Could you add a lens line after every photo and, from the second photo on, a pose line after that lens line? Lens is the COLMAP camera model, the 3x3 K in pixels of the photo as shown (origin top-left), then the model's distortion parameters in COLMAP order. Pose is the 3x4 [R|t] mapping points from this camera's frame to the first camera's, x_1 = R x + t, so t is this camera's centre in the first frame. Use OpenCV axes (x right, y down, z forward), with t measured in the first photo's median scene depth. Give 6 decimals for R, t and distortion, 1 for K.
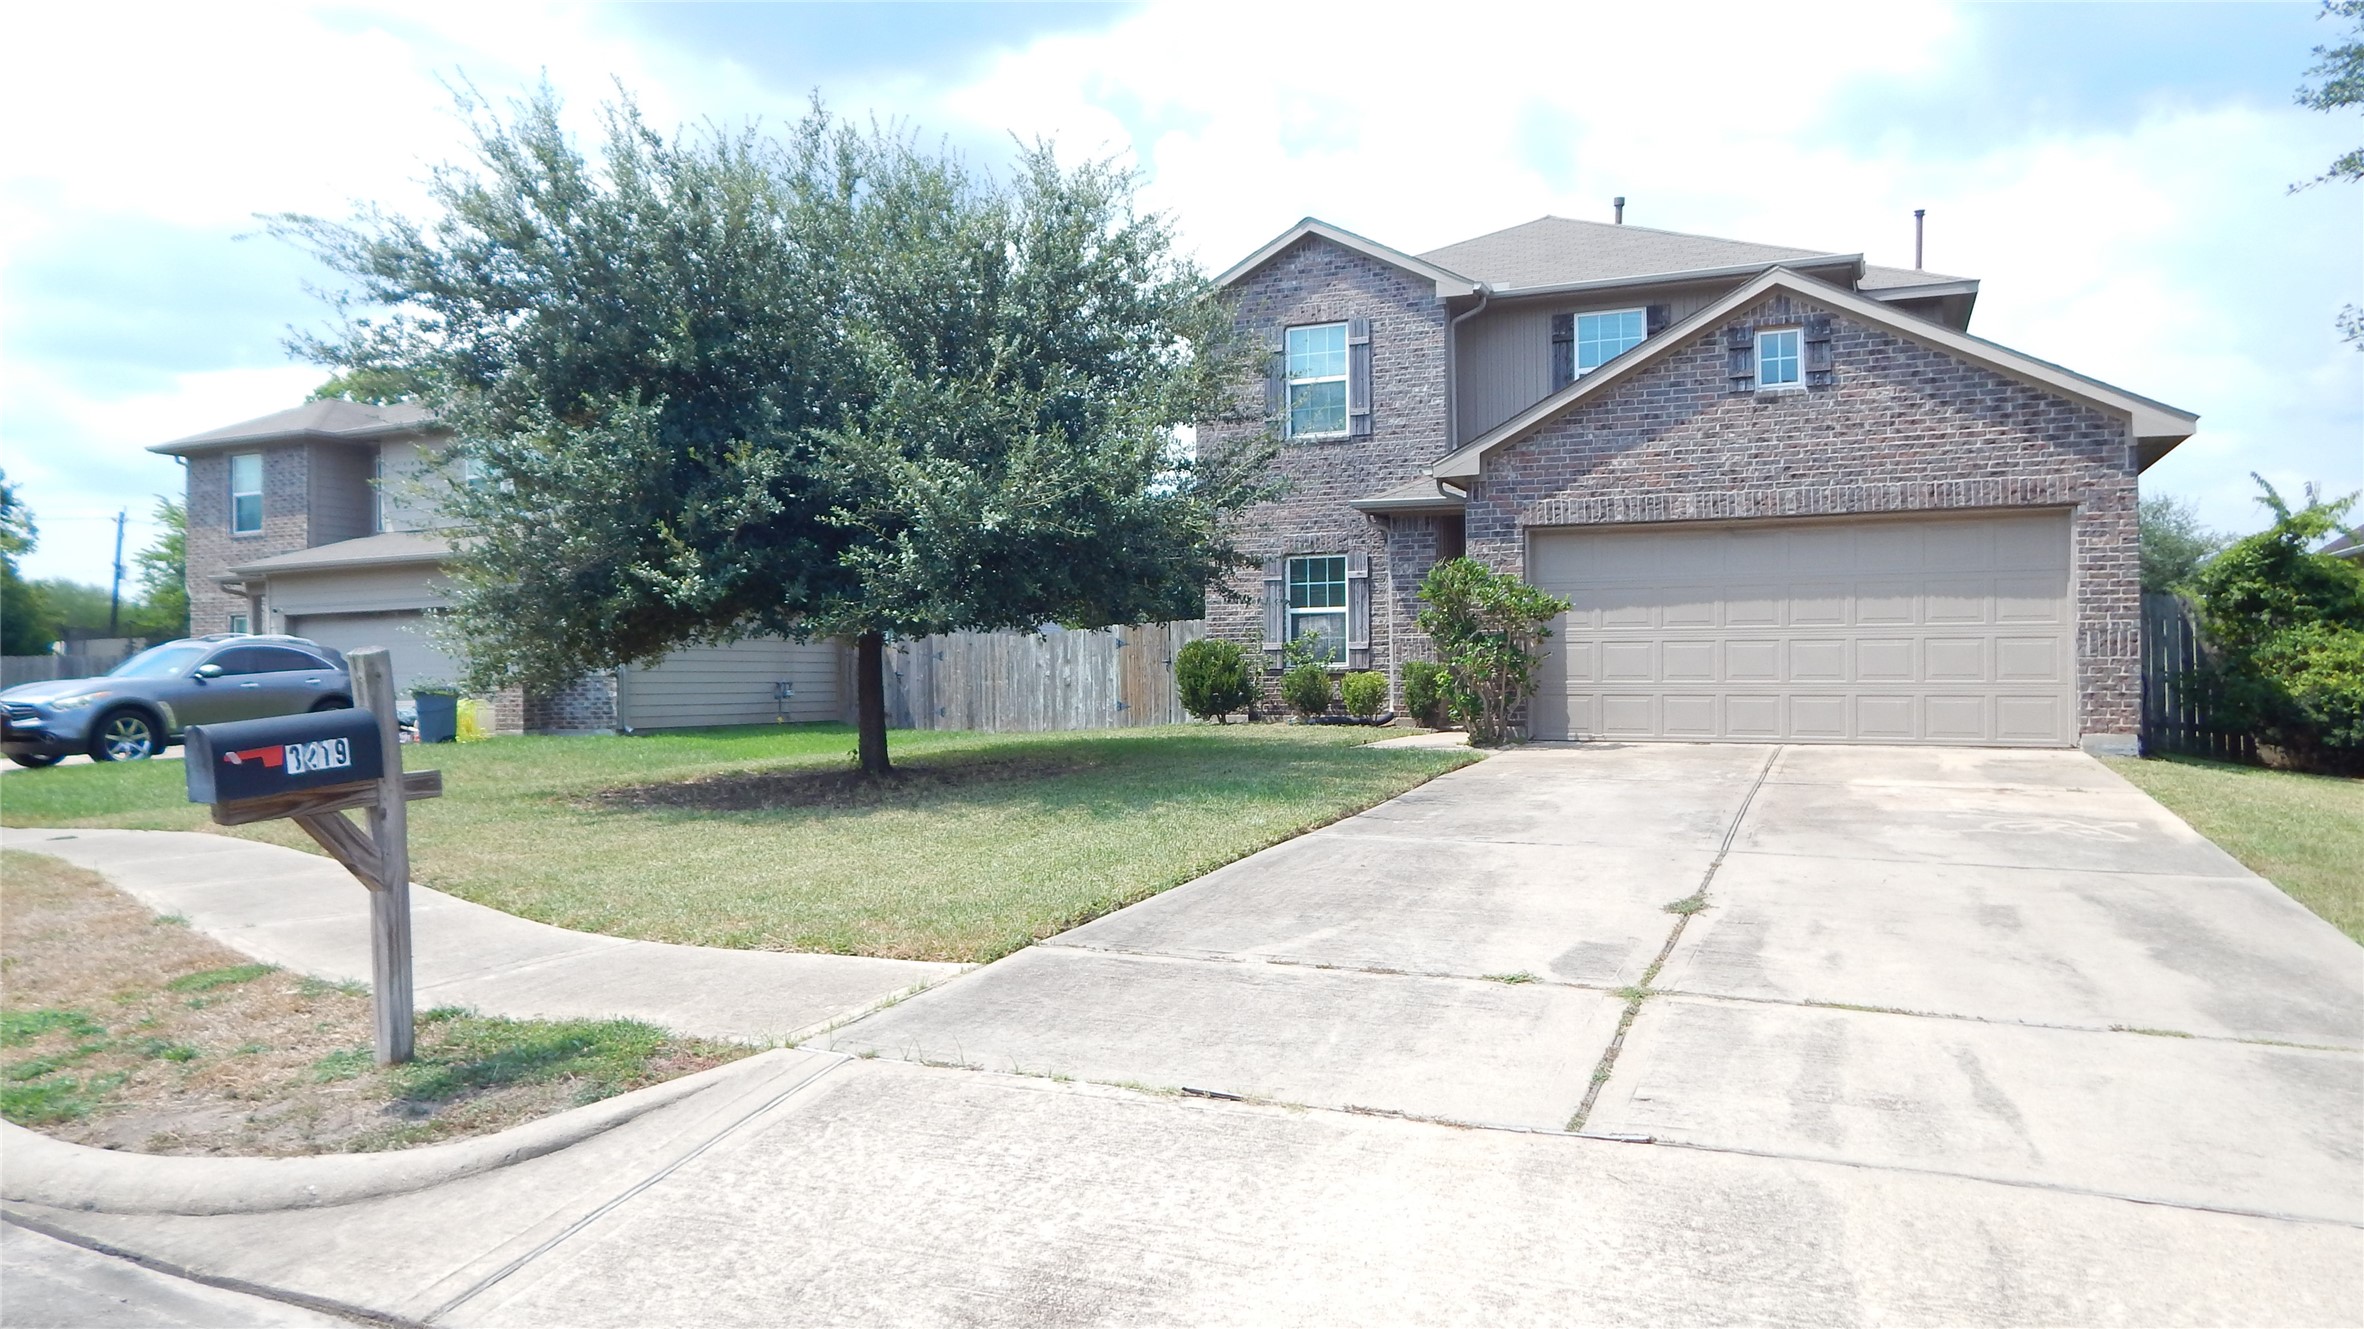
lens RADIAL K [[1714.1, 0, 1181.9], [0, 1714.1, 693.8], [0, 0, 1]] dist [-0.102192, 0.002614]
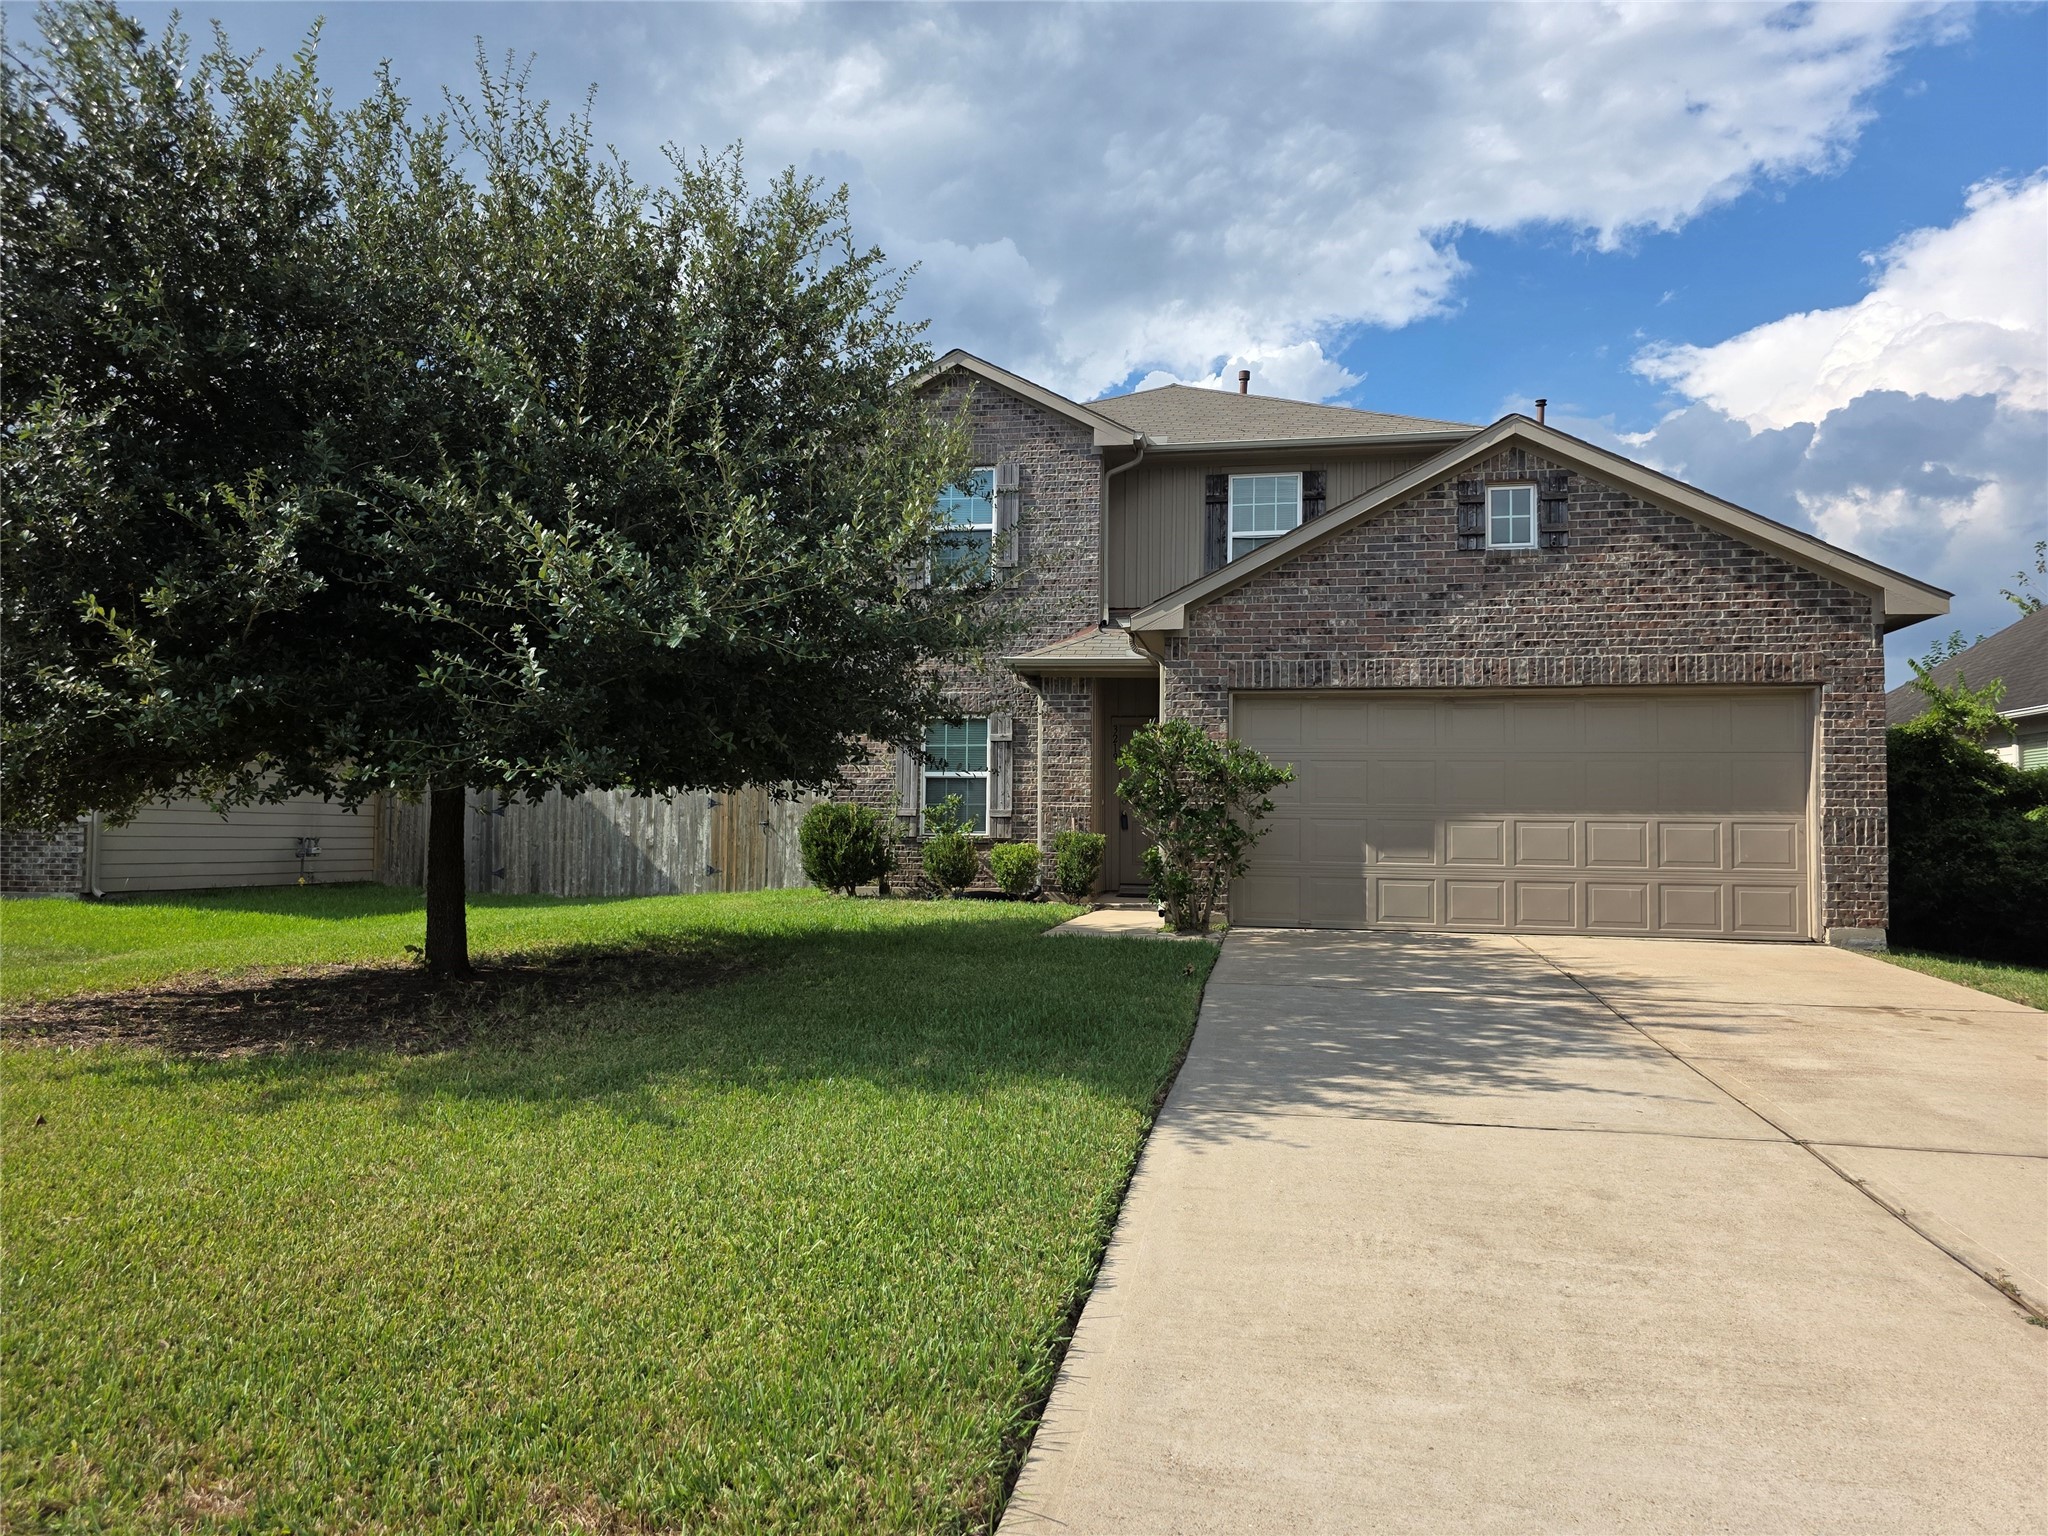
lens RADIAL K [[1332.9, 0, 1024.0], [0, 1332.9, 768.0], [0, 0, 1]] dist [0.023654, -0.039266]
pose [[0.964698, 0.028414, 0.261820, -0.091910], [-0.015101, 0.998495, -0.052723, -0.018118], [-0.262924, 0.046908, 0.963676, 0.368178]]
